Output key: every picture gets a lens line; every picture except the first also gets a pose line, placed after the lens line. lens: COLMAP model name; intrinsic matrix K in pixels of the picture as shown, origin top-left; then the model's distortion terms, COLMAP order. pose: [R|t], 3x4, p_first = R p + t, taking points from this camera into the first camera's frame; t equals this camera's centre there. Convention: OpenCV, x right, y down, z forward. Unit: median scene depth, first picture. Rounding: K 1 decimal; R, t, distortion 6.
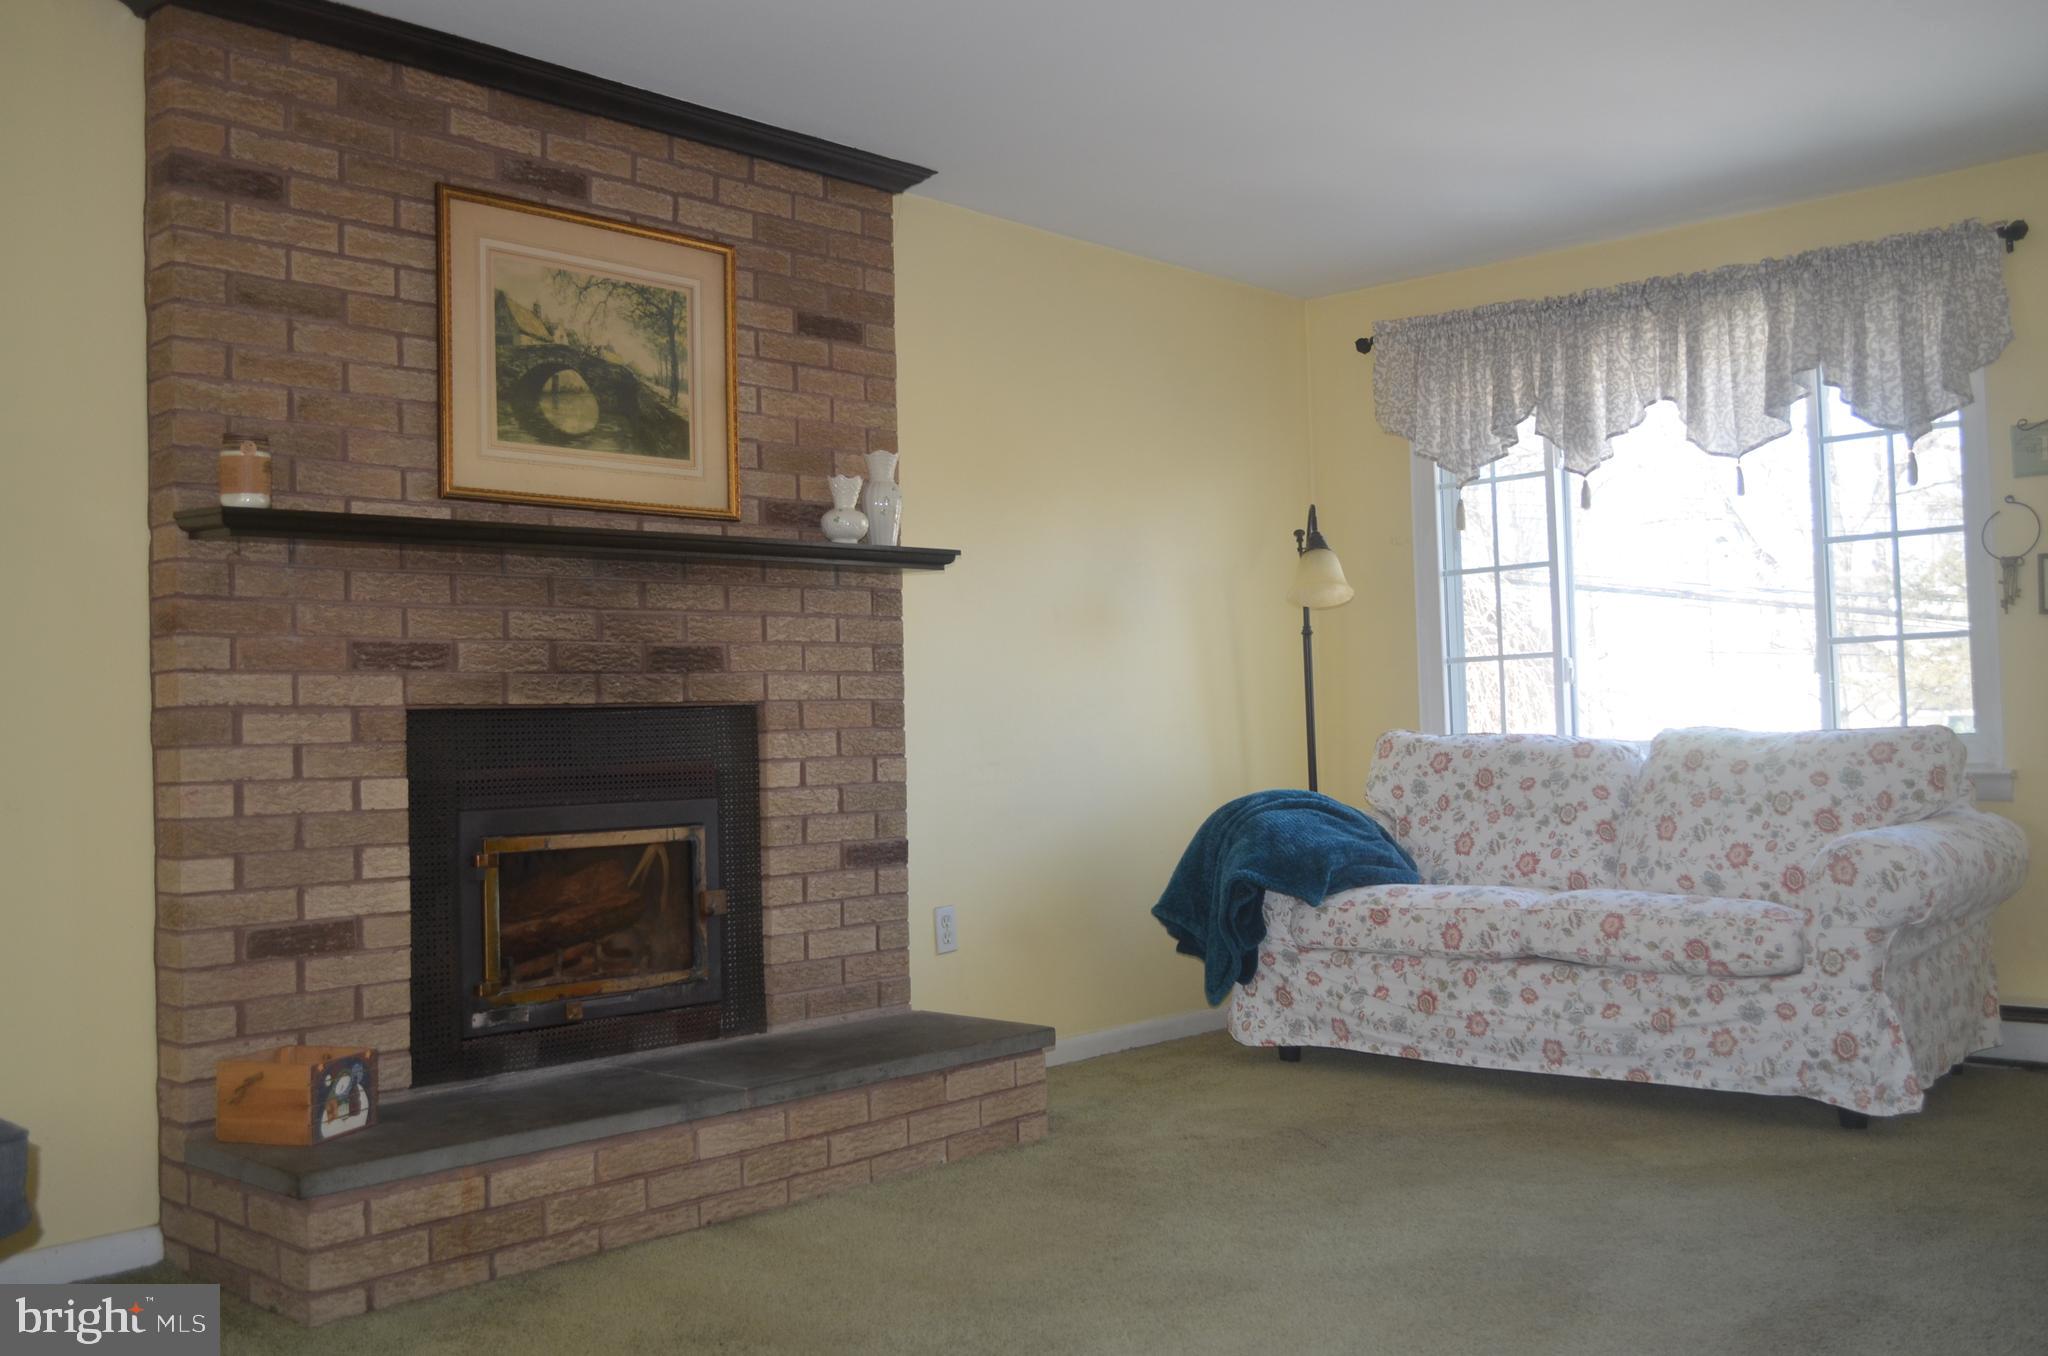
lens RADIAL K [[1851.1, 0, 1032.4], [0, 1851.1, 674.9], [0, 0, 1]] dist [-0.015423, 0.004526]
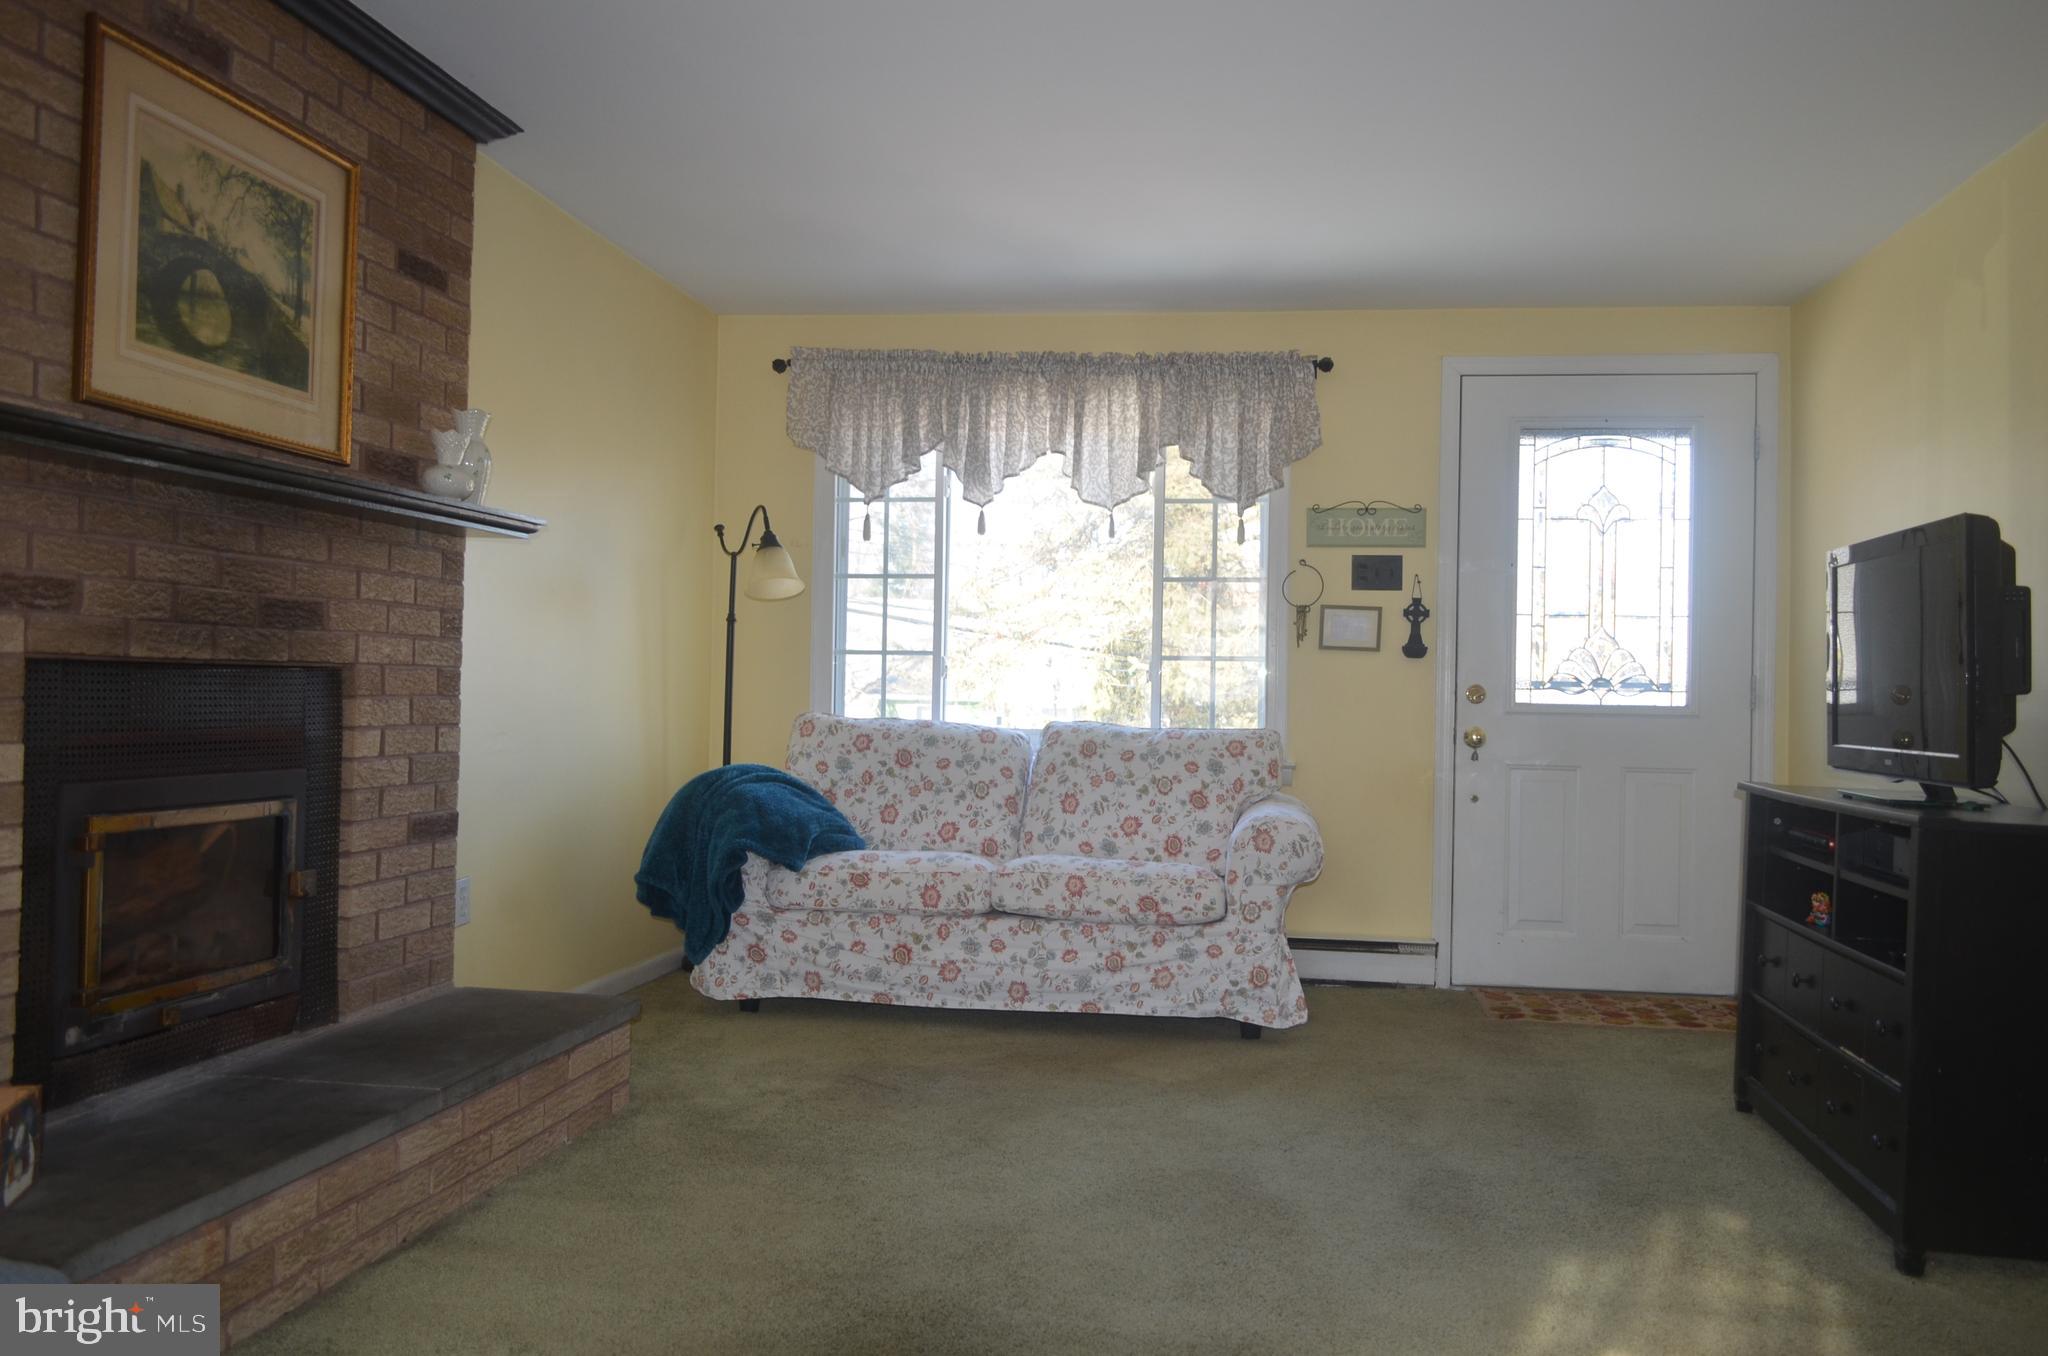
lens RADIAL K [[1587.5, 0, 1030.3], [0, 1587.5, 675.9], [0, 0, 1]] dist [-0.011894, 0.011897]
pose [[0.830050, 0.050731, 0.555377, -0.297903], [-0.061001, 0.998138, -0.000006, -0.000183], [-0.554343, -0.033874, 0.831599, 0.153305]]
